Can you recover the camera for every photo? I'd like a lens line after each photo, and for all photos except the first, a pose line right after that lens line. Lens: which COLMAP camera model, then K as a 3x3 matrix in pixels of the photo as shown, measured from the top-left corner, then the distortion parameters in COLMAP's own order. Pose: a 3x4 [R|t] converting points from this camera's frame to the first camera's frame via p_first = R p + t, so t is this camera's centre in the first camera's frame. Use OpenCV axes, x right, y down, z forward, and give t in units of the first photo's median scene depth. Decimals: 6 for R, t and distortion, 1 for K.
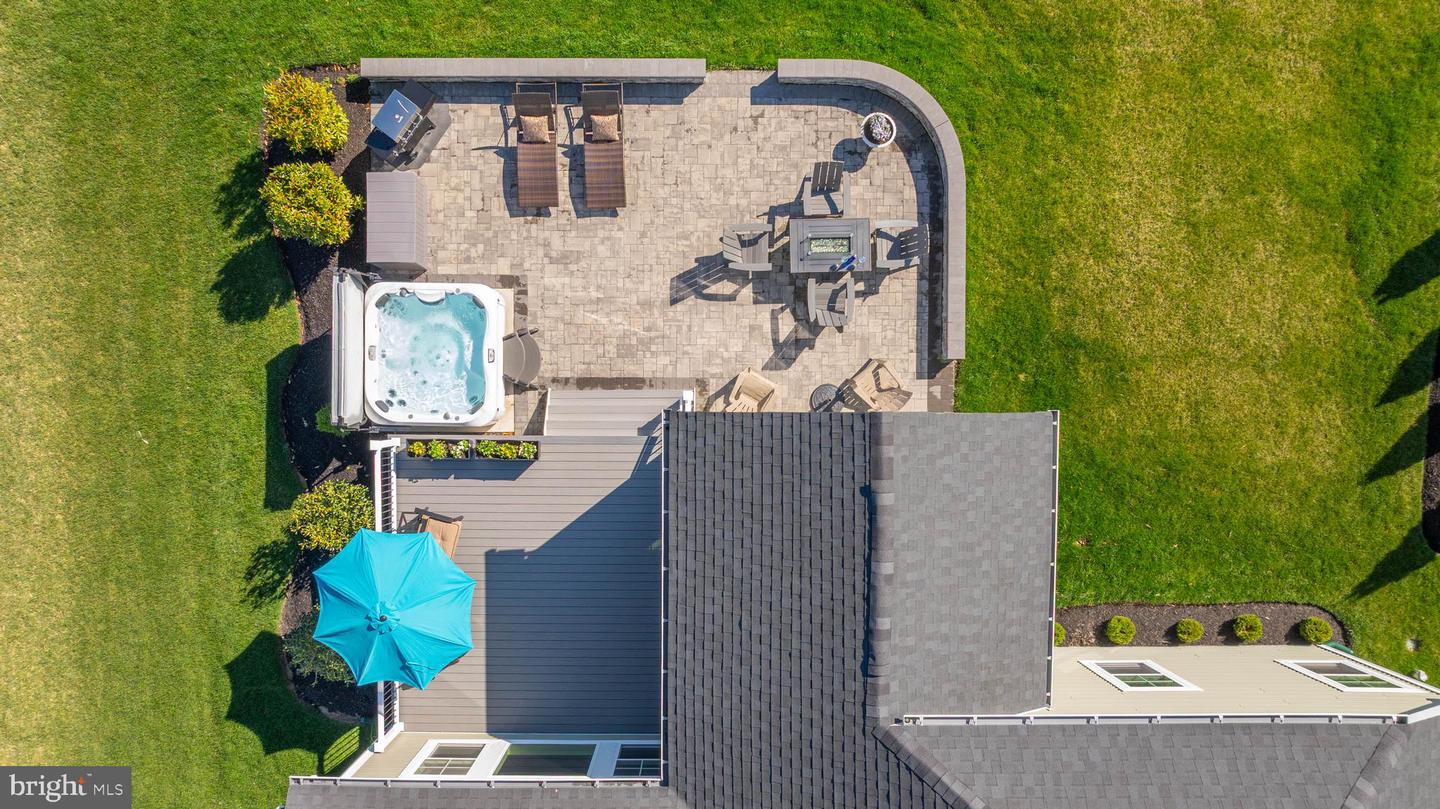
lens RADIAL K [[1035.9, 0, 707.1], [0, 1035.9, 475.0], [0, 0, 1]] dist [-0.014688, -0.000964]
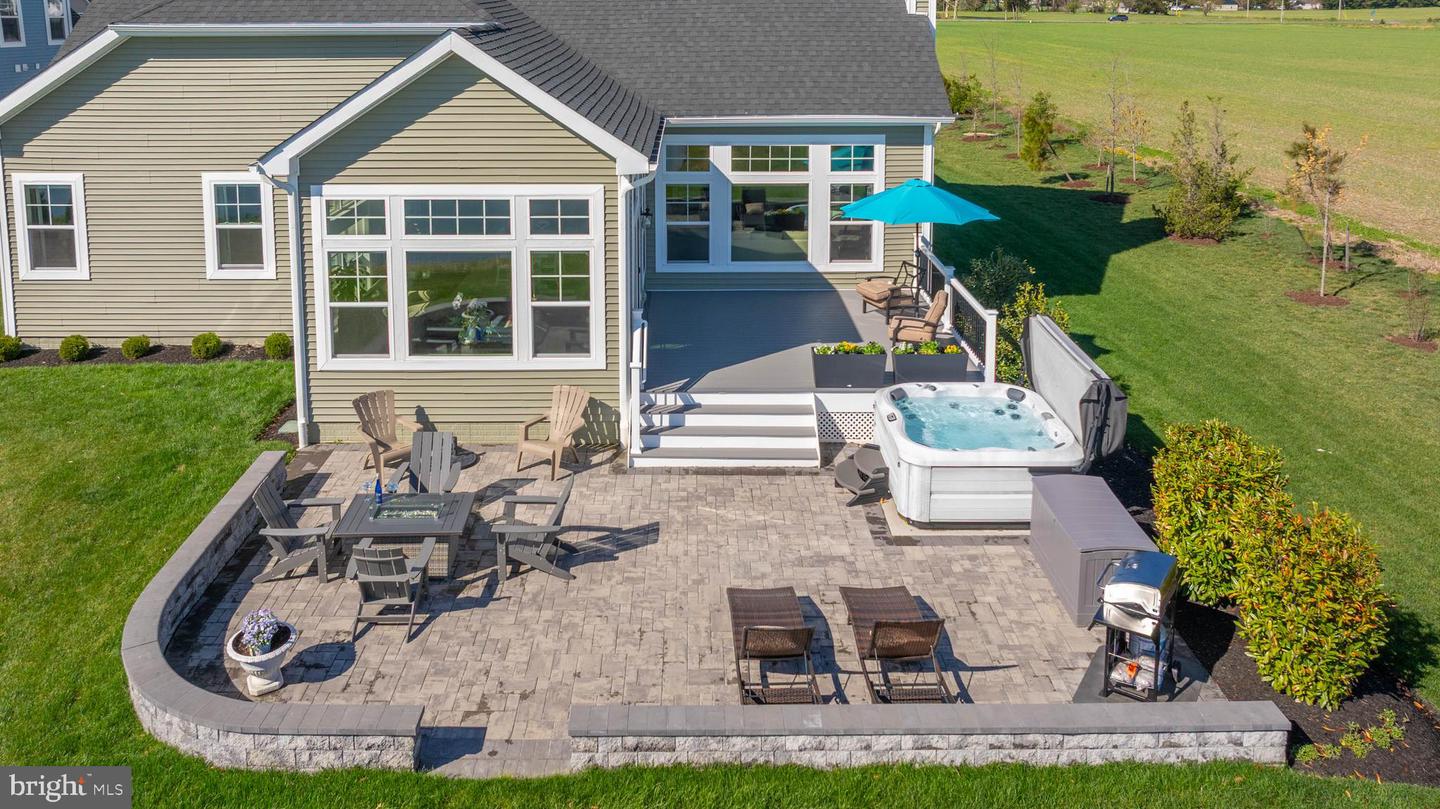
lens RADIAL K [[1054.8, 0, 690.0], [0, 1054.8, 136.5], [0, 0, 1]] dist [-0.002737, -0.011469]
pose [[-0.999988, 0.001918, -0.004559, -0.054198], [-0.004832, -0.182085, 0.983271, -0.805006], [0.001056, 0.983281, 0.182092, 0.626778]]
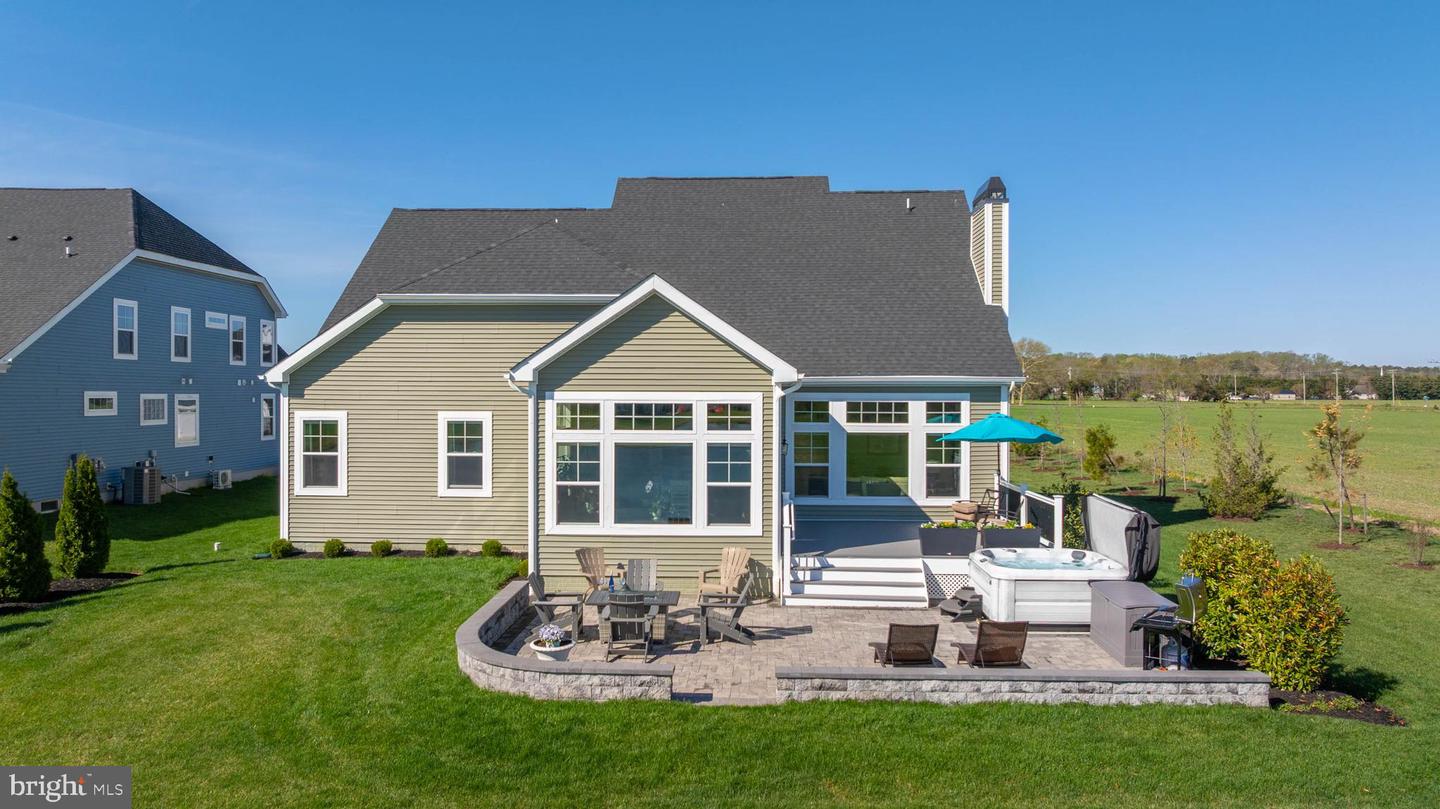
lens RADIAL K [[1011.8, 0, 720.0], [0, 1011.8, 404.5], [0, 0, 1]] dist [-0.020144, 0.005440]
pose [[-0.999187, -0.004492, 0.040057, 0.009119], [0.040267, -0.066602, 0.996967, -1.050342], [-0.001810, 0.997770, 0.066729, 0.749894]]
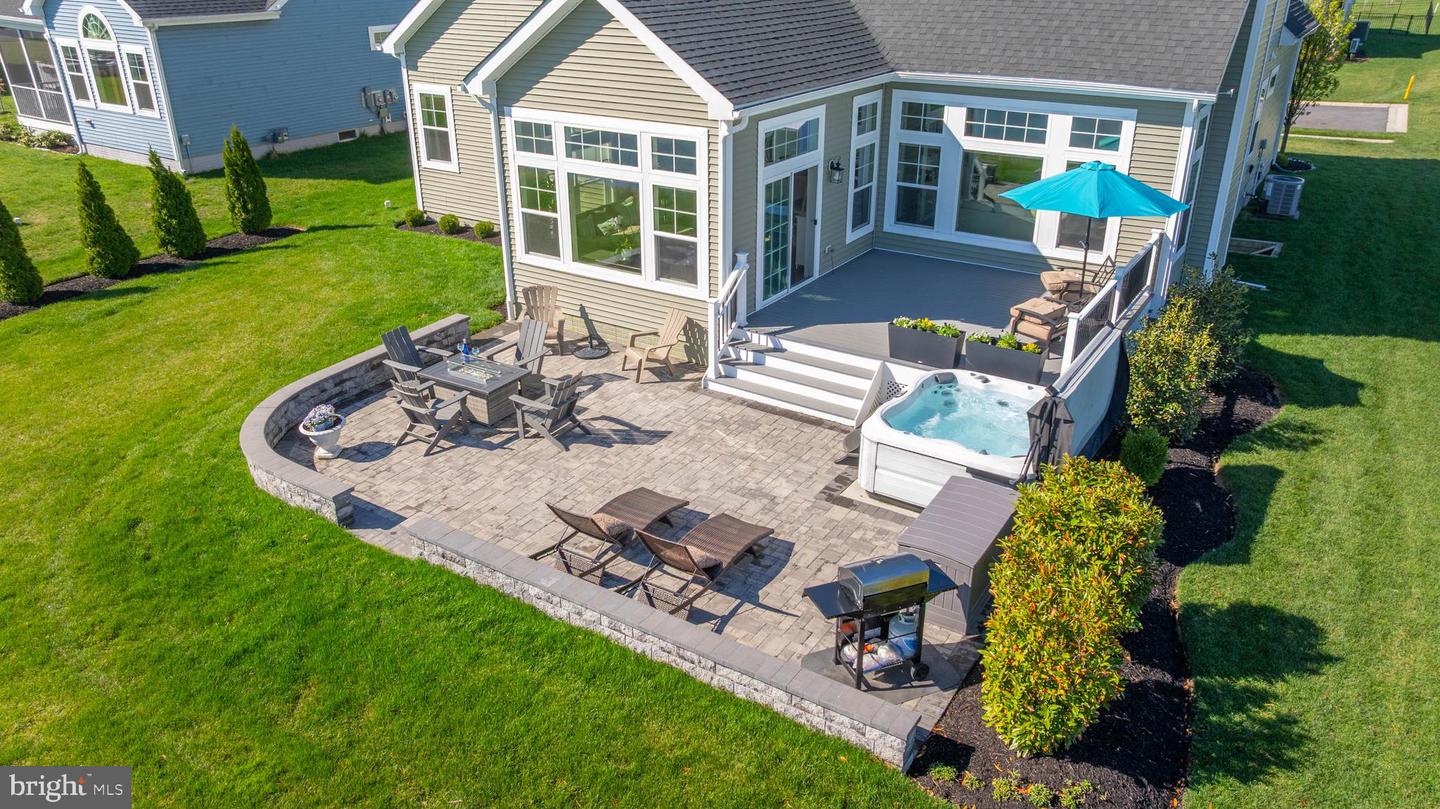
lens RADIAL K [[1011.8, 0, 720.0], [0, 1011.8, 404.5], [0, 0, 1]] dist [-0.020144, 0.005440]
pose [[-0.842475, -0.224653, 0.489660, -0.442582], [0.537863, -0.402454, 0.740766, -0.710424], [0.030651, 0.887447, 0.459890, 0.631781]]
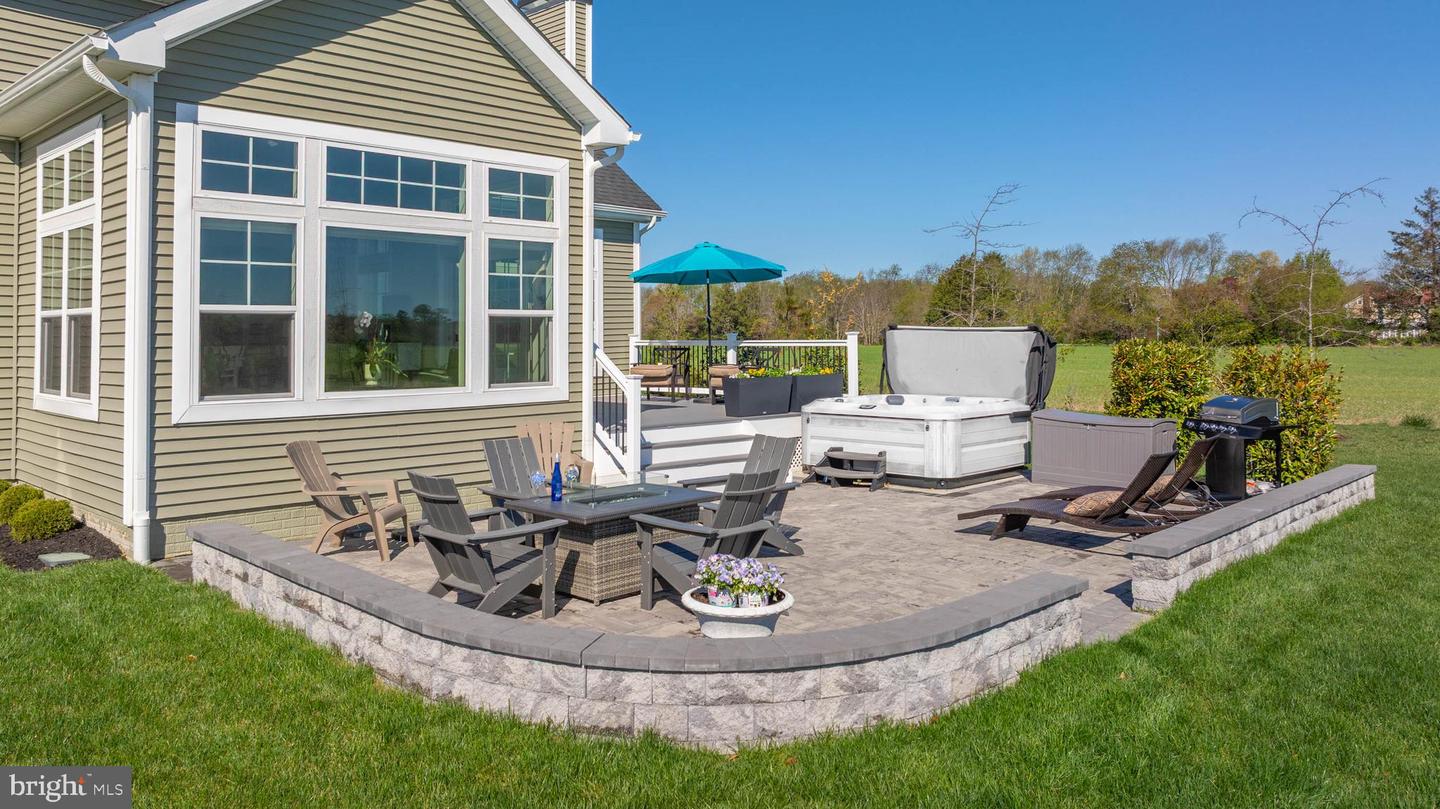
lens RADIAL K [[1037.1, 0, 720.5], [0, 1037.1, 303.5], [0, 0, 1]] dist [-0.018676, 0.000160]
pose [[-0.693900, -0.022234, -0.719728, 0.389173], [-0.719221, -0.027181, 0.694250, -0.534203], [-0.034998, 0.999383, 0.002870, 0.886861]]
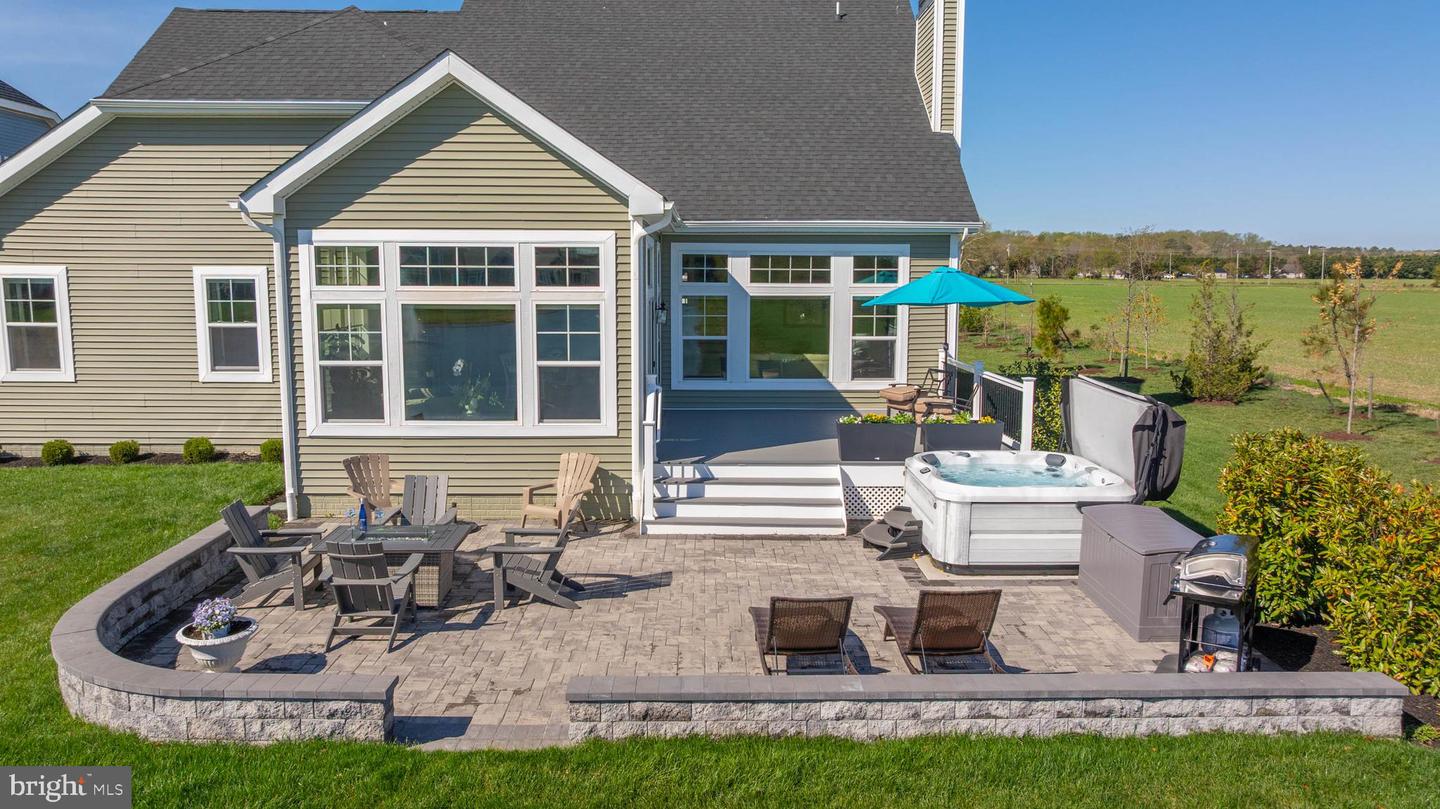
lens RADIAL K [[1011.8, 0, 720.0], [0, 1011.8, 404.5], [0, 0, 1]] dist [-0.020144, 0.005440]
pose [[-0.999791, -0.002946, -0.020222, -0.051969], [-0.019328, -0.185040, 0.982541, -0.748808], [-0.006636, 0.982727, 0.184944, 0.793577]]
